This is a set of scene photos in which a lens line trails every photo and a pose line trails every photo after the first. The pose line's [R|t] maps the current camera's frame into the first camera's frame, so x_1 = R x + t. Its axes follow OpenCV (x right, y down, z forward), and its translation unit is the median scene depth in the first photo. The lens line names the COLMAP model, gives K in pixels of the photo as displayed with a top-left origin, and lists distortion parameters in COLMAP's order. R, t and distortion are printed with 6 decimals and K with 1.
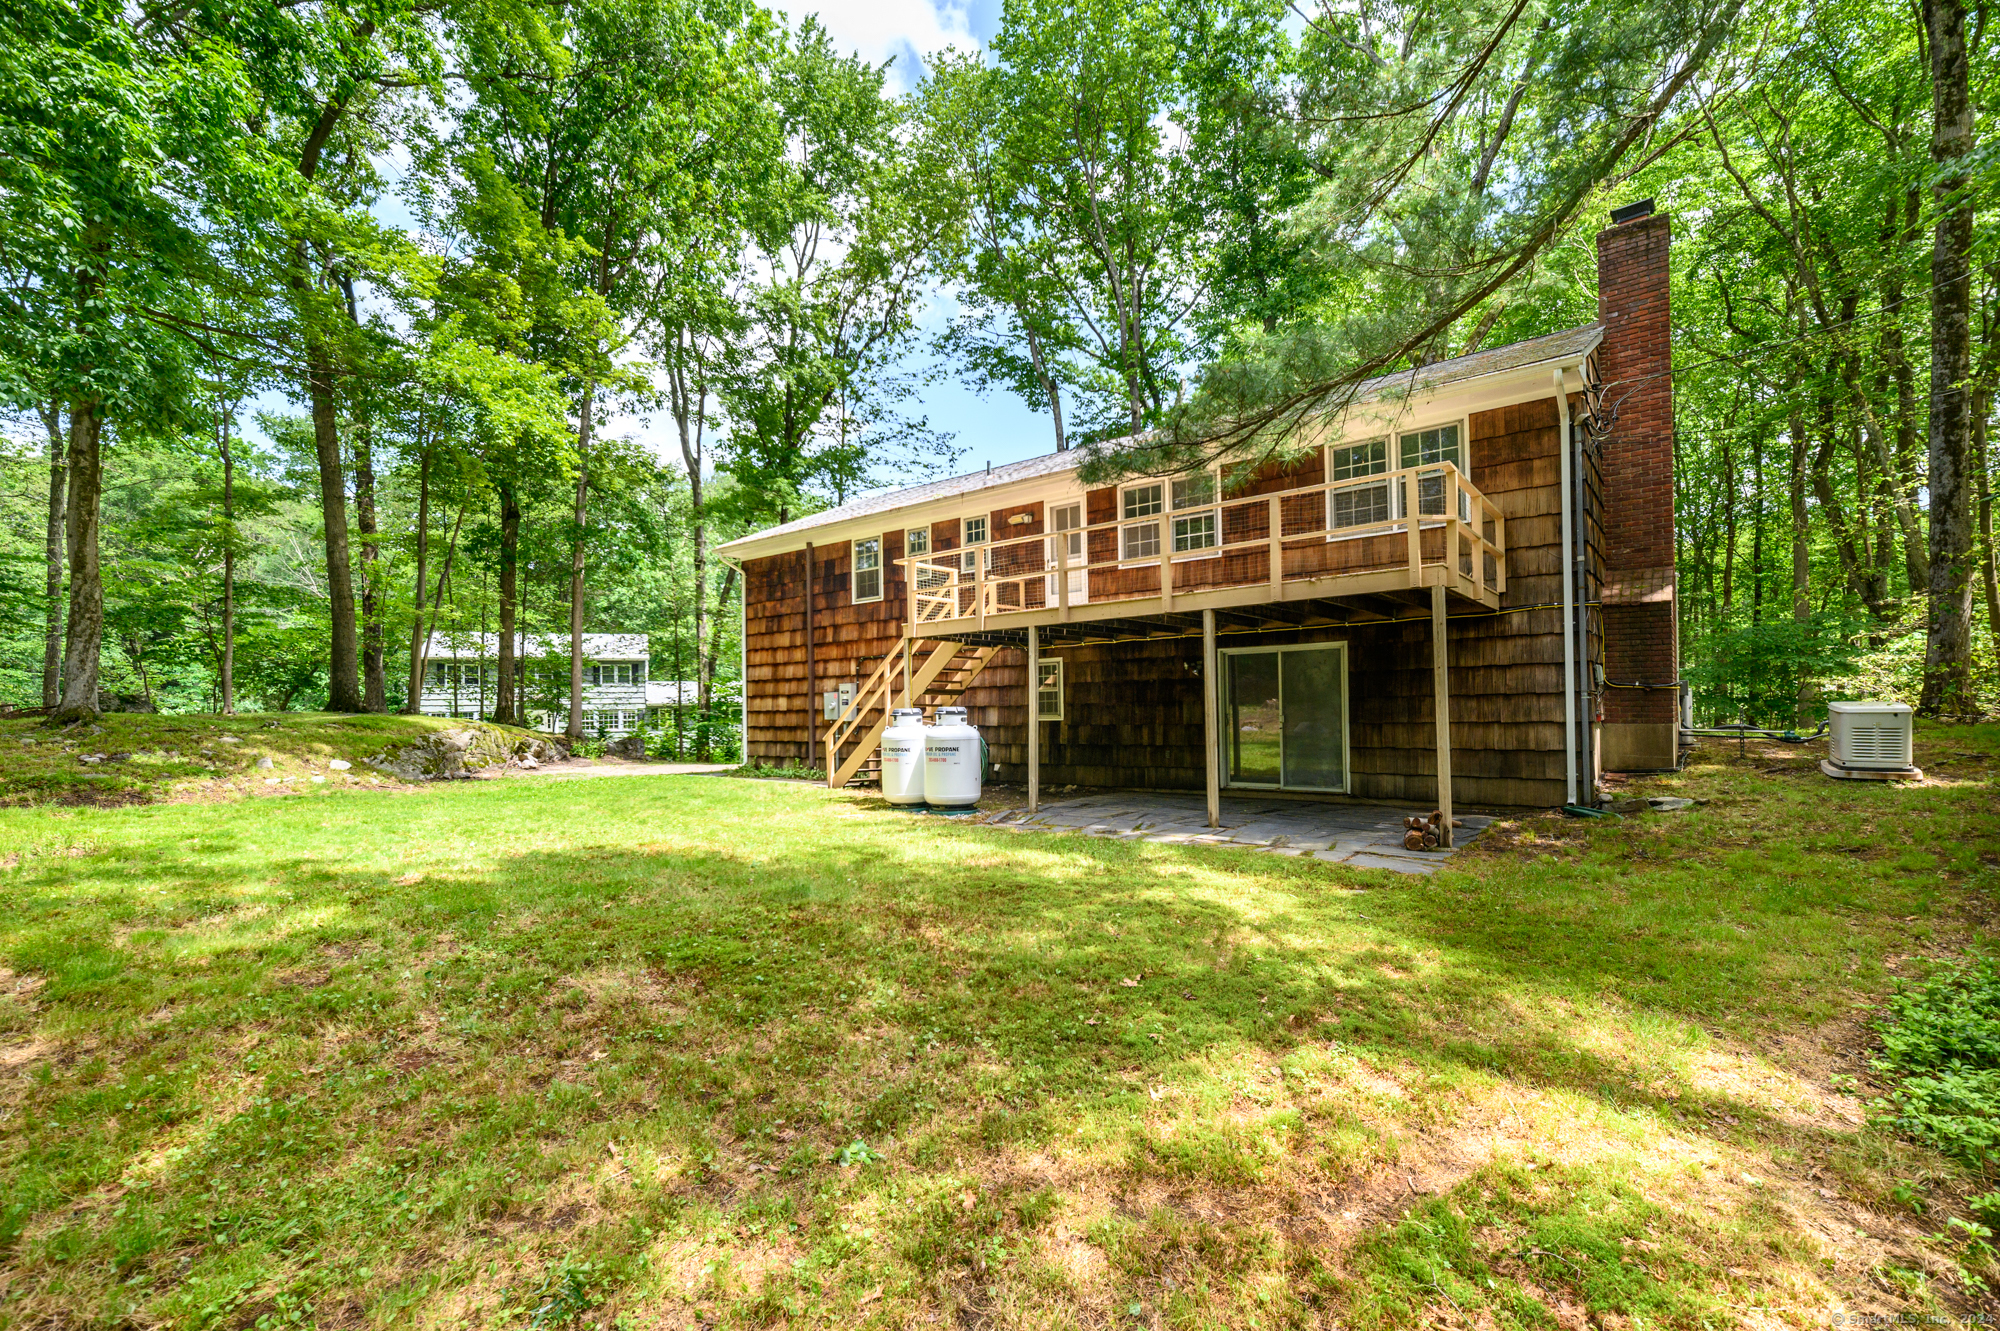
lens RADIAL K [[876.6, 0, 1000.3], [0, 876.6, 694.6], [0, 0, 1]] dist [-0.000231, -0.000019]
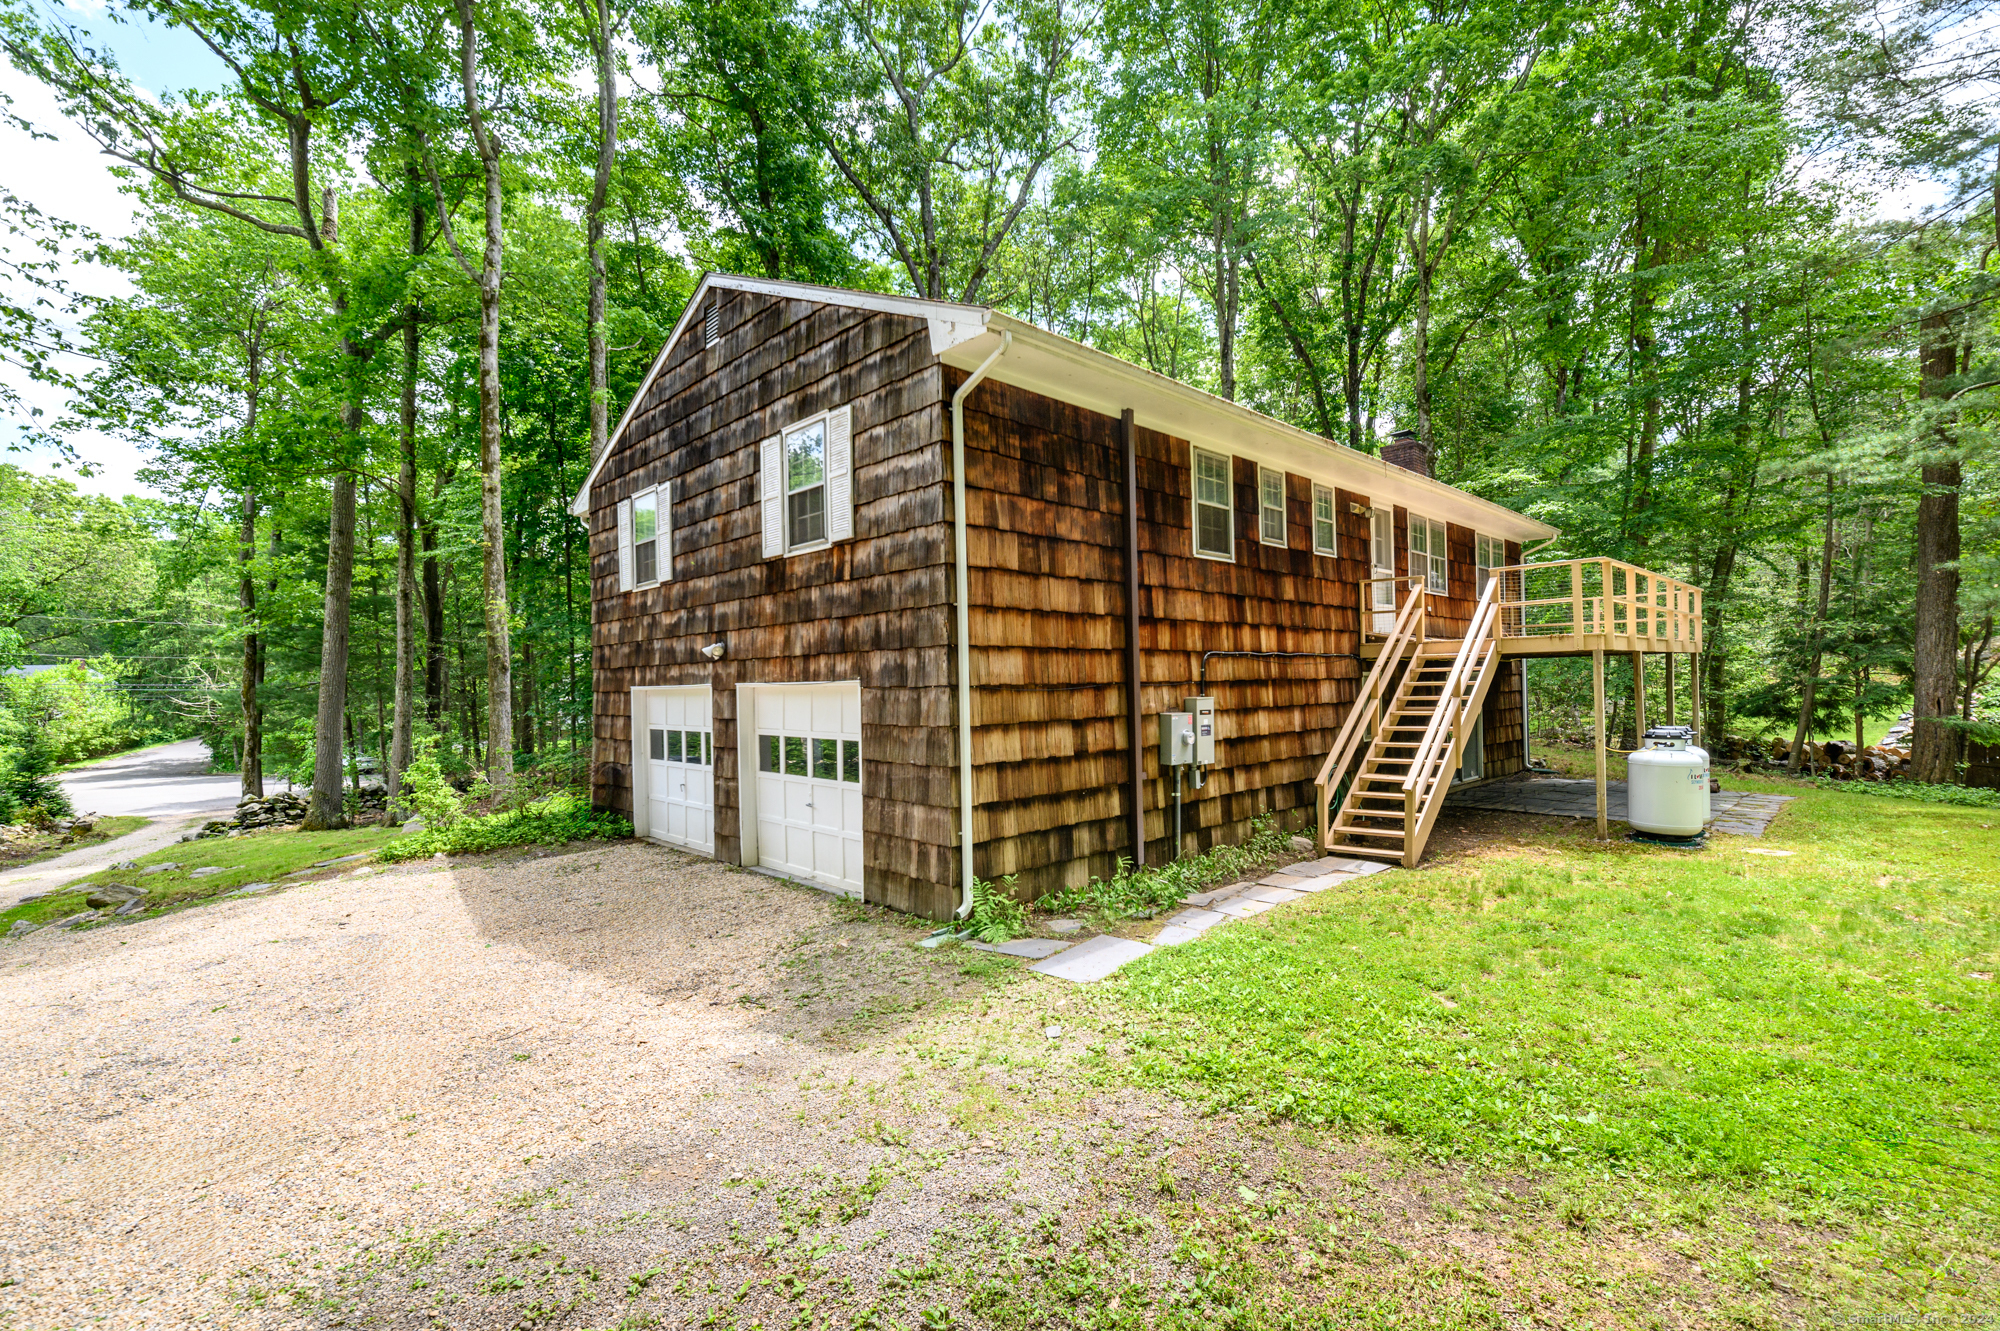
lens RADIAL K [[876.6, 0, 1000.3], [0, 876.6, 694.6], [0, 0, 1]] dist [-0.000231, -0.000019]
pose [[0.130475, 0.010426, 0.991397, -0.733445], [0.010018, 0.999880, -0.011833, -0.008395], [-0.991401, 0.011476, 0.130355, 1.034893]]
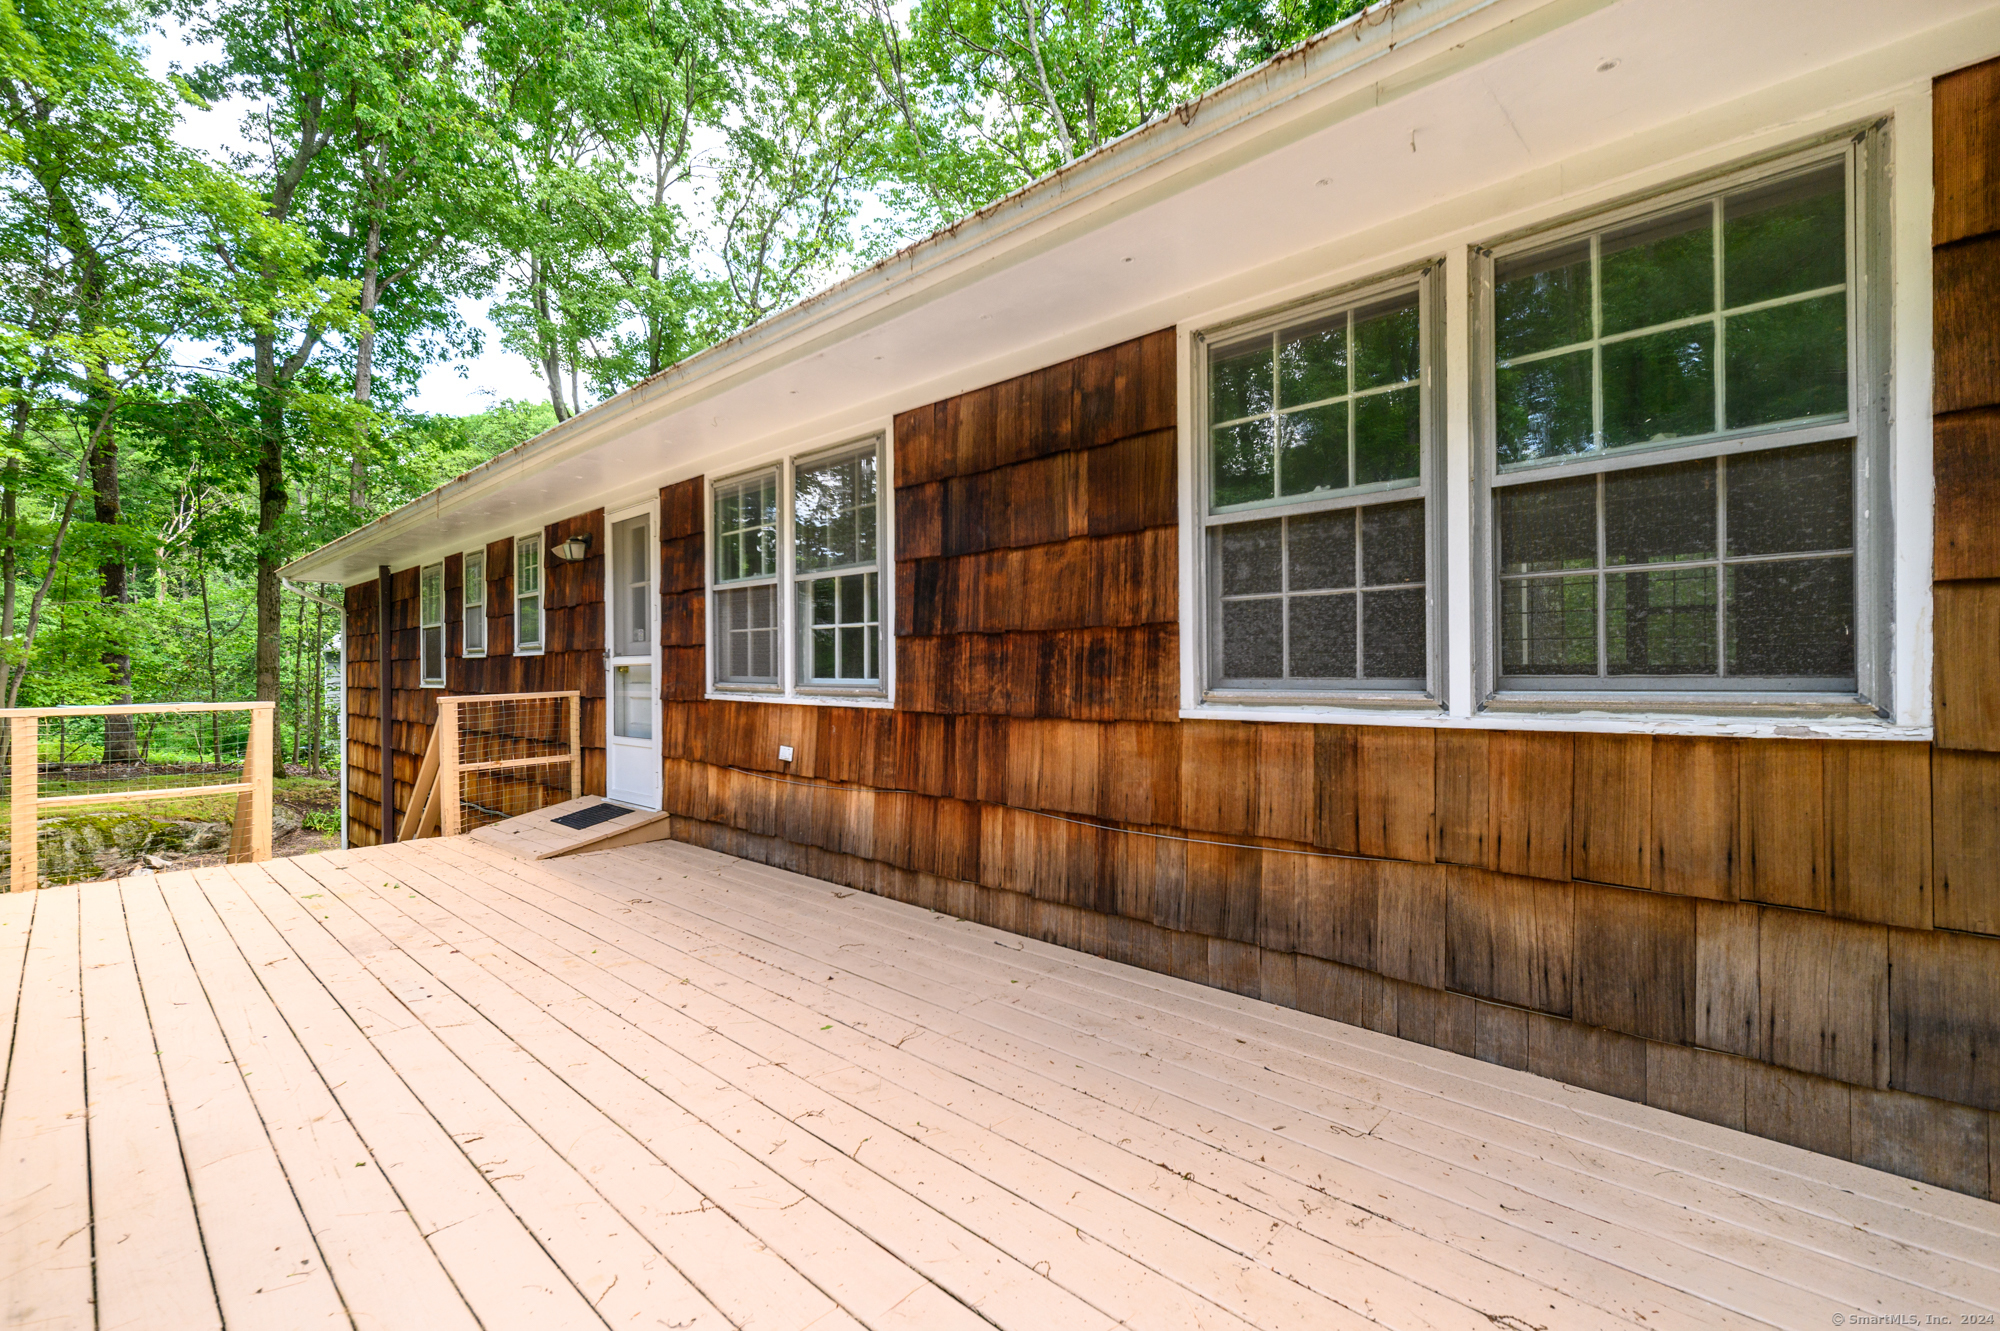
lens RADIAL K [[876.6, 0, 1000.3], [0, 876.6, 694.6], [0, 0, 1]] dist [-0.000231, -0.000019]
pose [[0.997106, 0.016210, -0.074273, 0.221803], [-0.013194, 0.999076, 0.040913, -0.125637], [0.074867, -0.039815, 0.996398, 0.491089]]
